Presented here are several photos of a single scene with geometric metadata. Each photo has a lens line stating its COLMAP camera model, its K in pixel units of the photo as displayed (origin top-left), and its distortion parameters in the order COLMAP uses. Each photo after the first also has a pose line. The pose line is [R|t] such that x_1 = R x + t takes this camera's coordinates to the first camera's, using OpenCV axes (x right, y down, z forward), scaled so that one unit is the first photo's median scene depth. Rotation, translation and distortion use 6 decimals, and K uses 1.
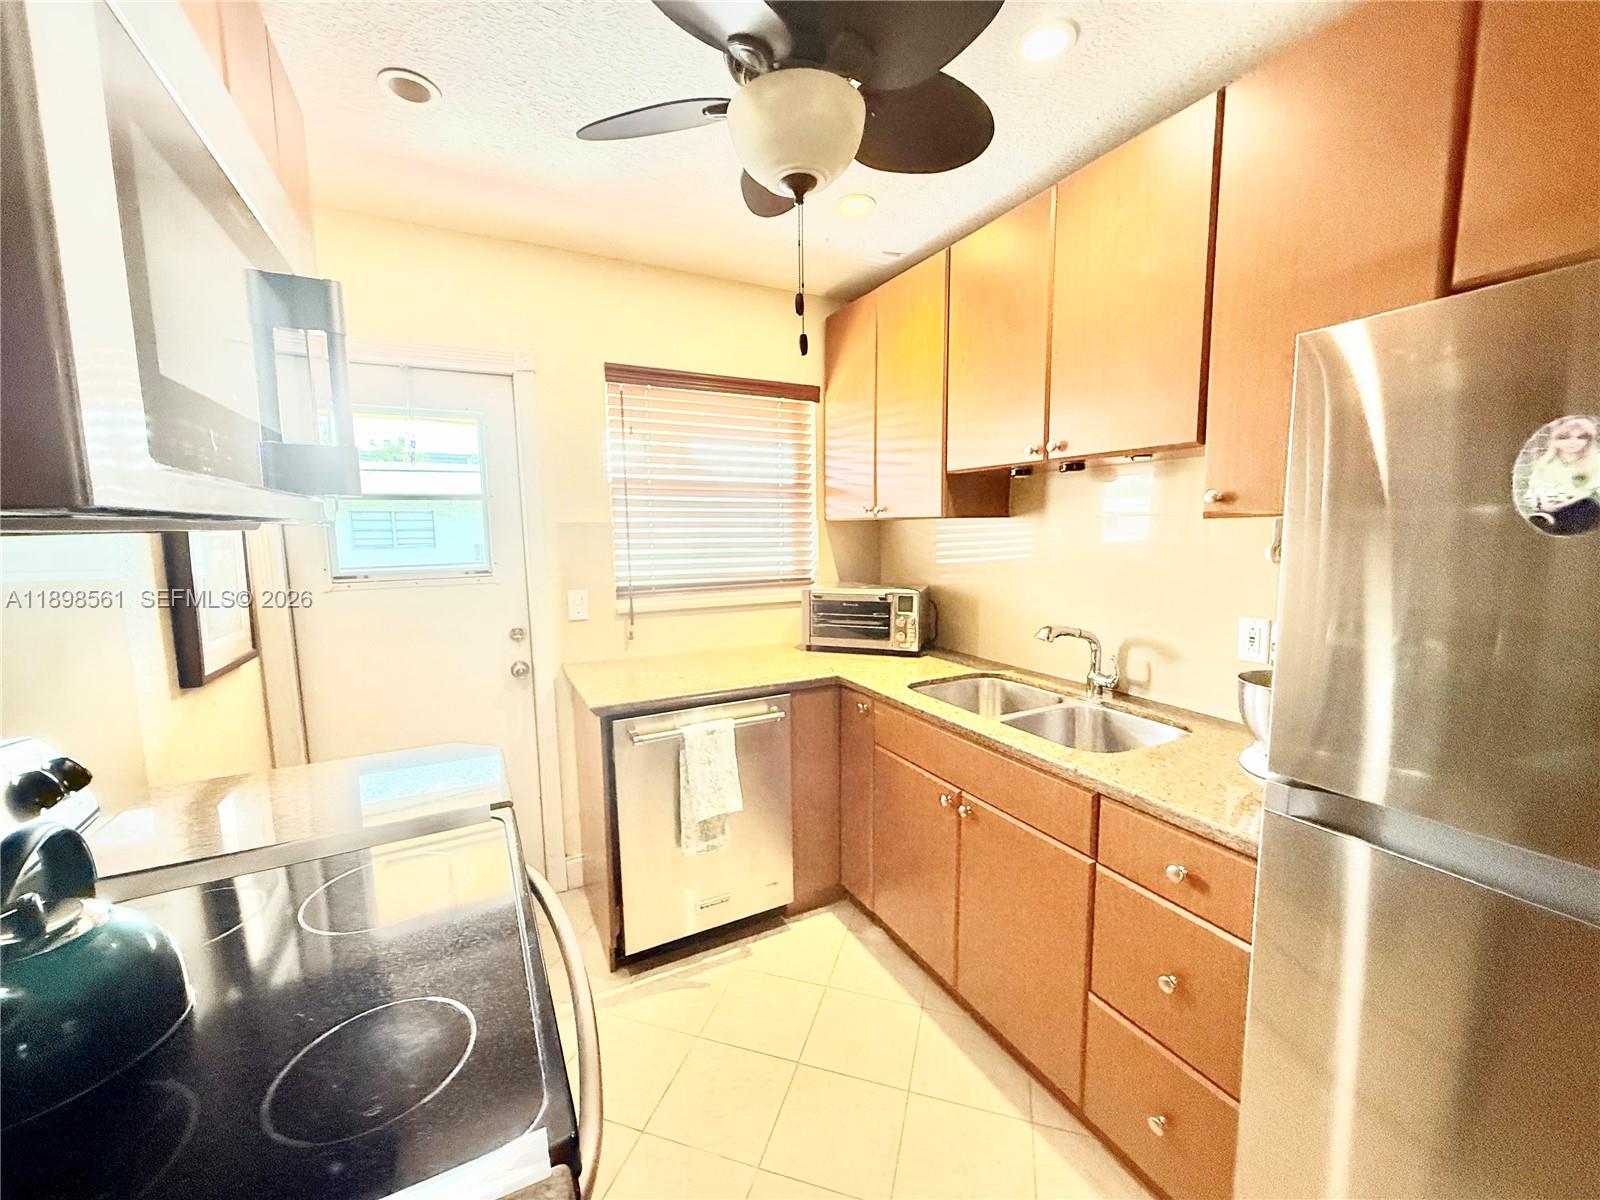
lens RADIAL K [[637.2, 0, 799.3], [0, 637.2, 602.4], [0, 0, 1]] dist [-0.000855, 0.000331]
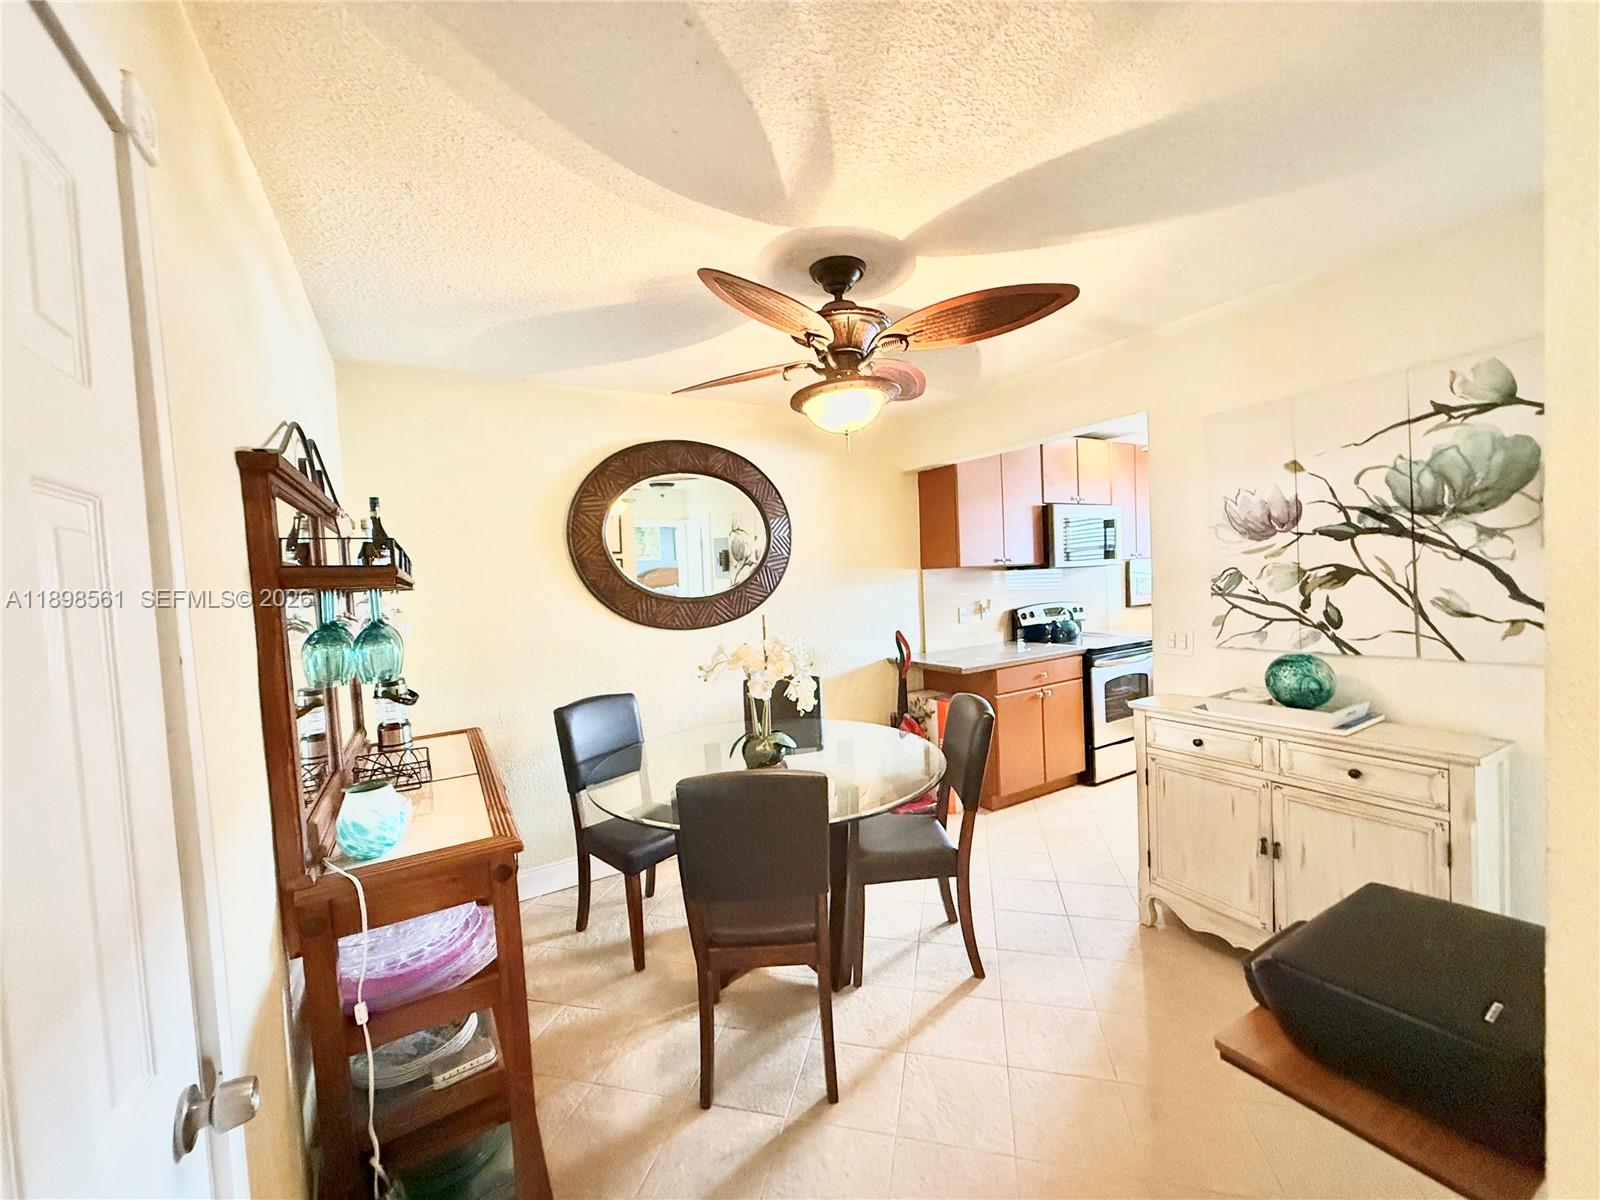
lens RADIAL K [[630.8, 0, 800.0], [0, 630.8, 600.0], [0, 0, 1]] dist [-0.000349, 0.000106]
pose [[0.065380, 0.047159, -0.996745, 1.510217], [-0.070416, 0.996610, 0.042534, 0.044862], [0.995373, 0.067406, 0.068479, -0.662417]]
